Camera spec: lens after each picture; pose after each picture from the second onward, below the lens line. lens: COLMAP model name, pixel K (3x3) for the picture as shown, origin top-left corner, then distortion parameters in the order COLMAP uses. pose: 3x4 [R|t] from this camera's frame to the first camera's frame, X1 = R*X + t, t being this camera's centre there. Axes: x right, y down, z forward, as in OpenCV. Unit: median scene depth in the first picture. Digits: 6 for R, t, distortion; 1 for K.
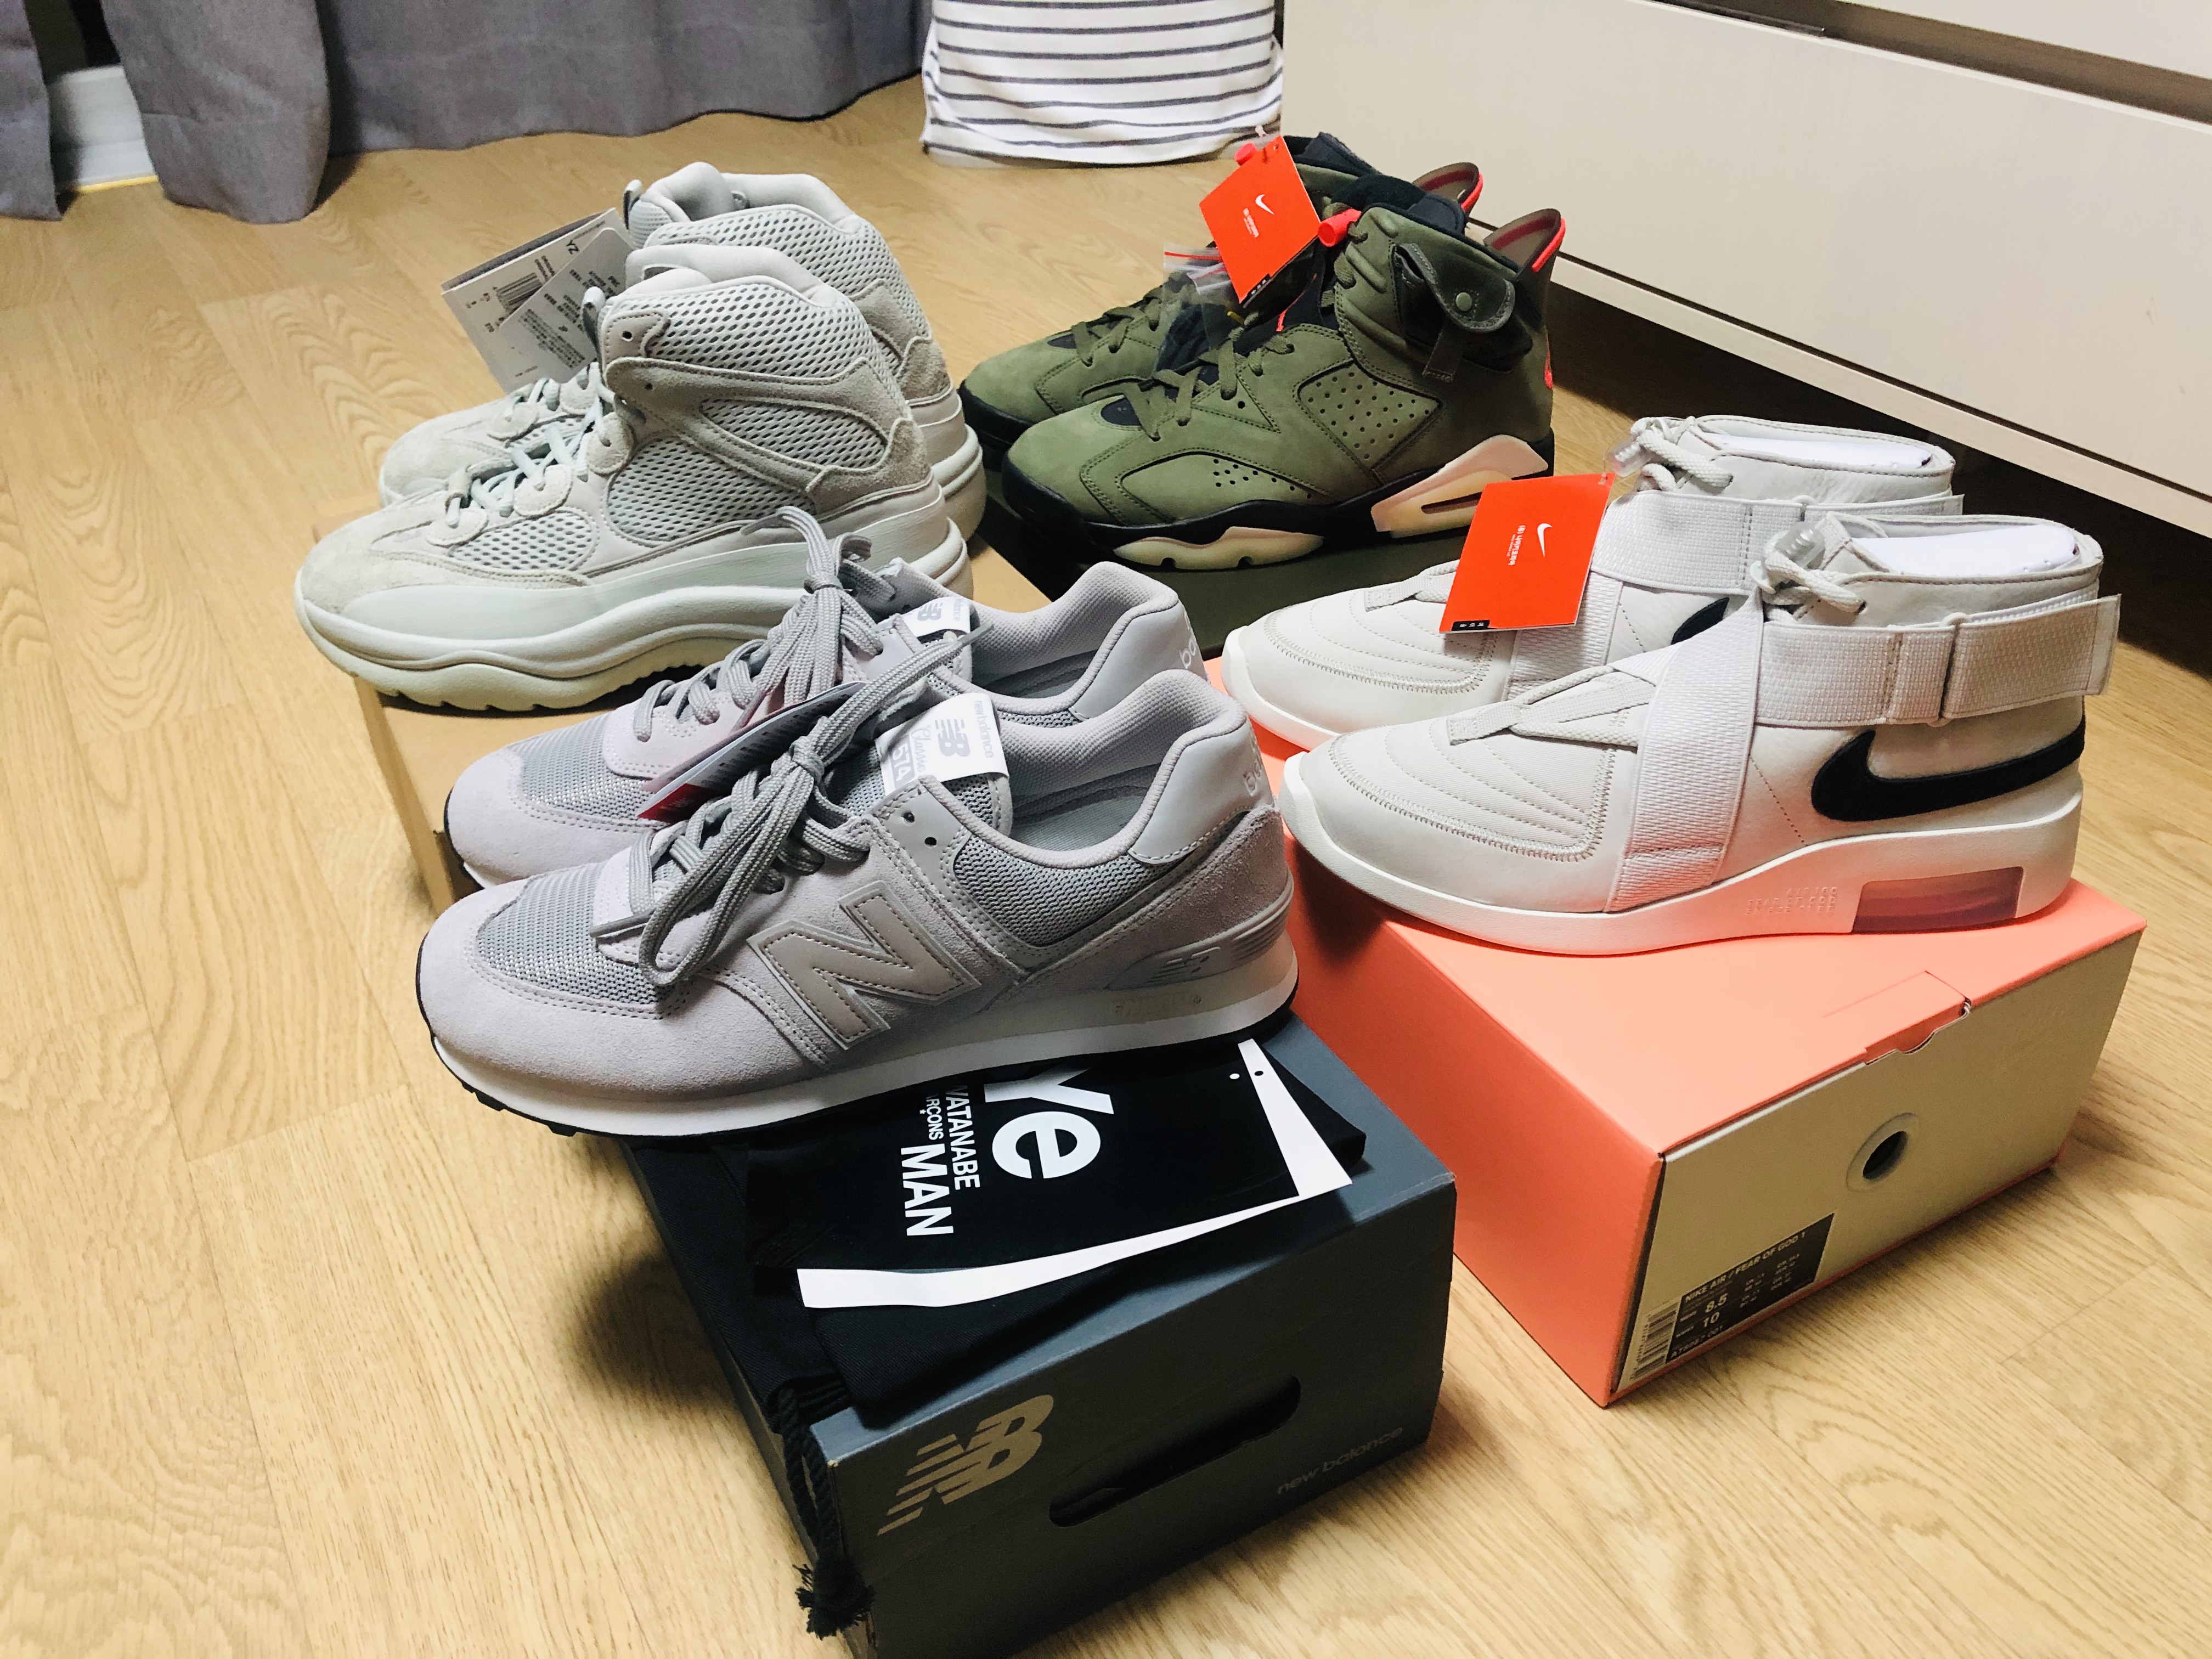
lens RADIAL K [[1862.4, 0, 1106.0], [0, 1862.4, 829.5], [0, 0, 1]] dist [0.057666, -0.108738]
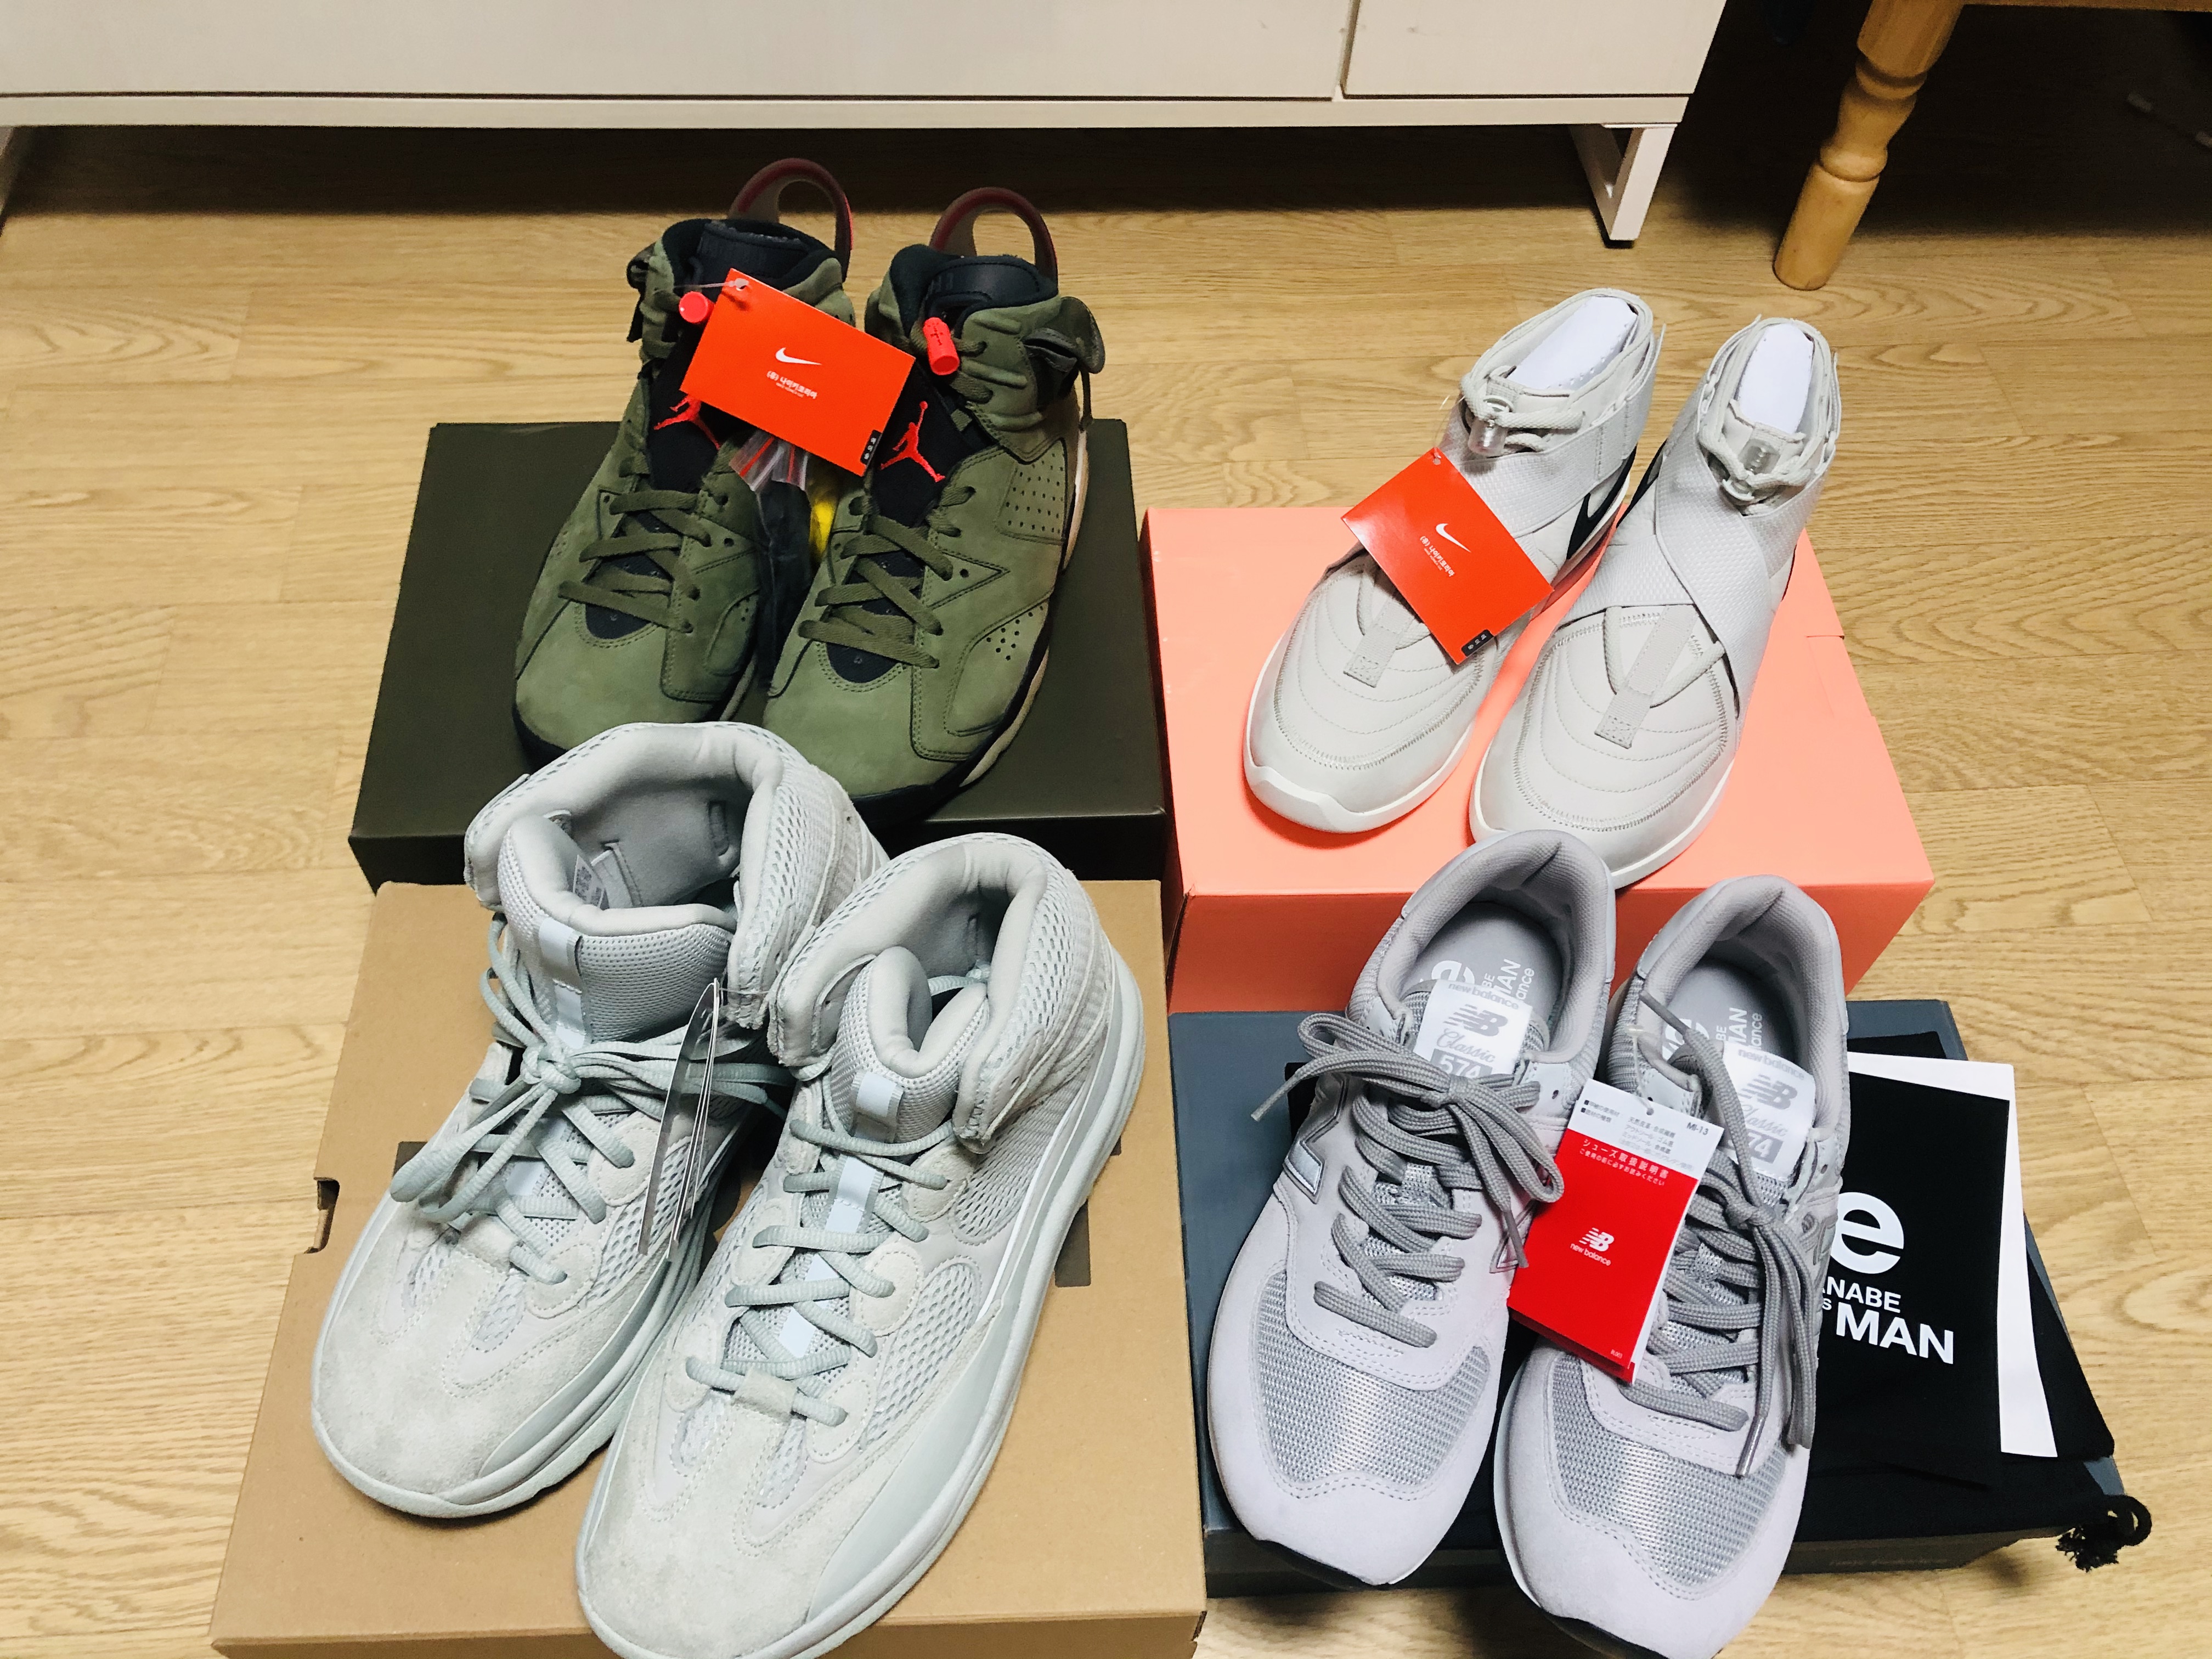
lens RADIAL K [[1862.4, 0, 1106.0], [0, 1862.4, 829.5], [0, 0, 1]] dist [0.057666, -0.108738]
pose [[0.419353, -0.720570, 0.552197, -0.749522], [0.444413, 0.693341, 0.567252, -0.965255], [-0.791606, 0.007525, 0.610986, 0.627960]]
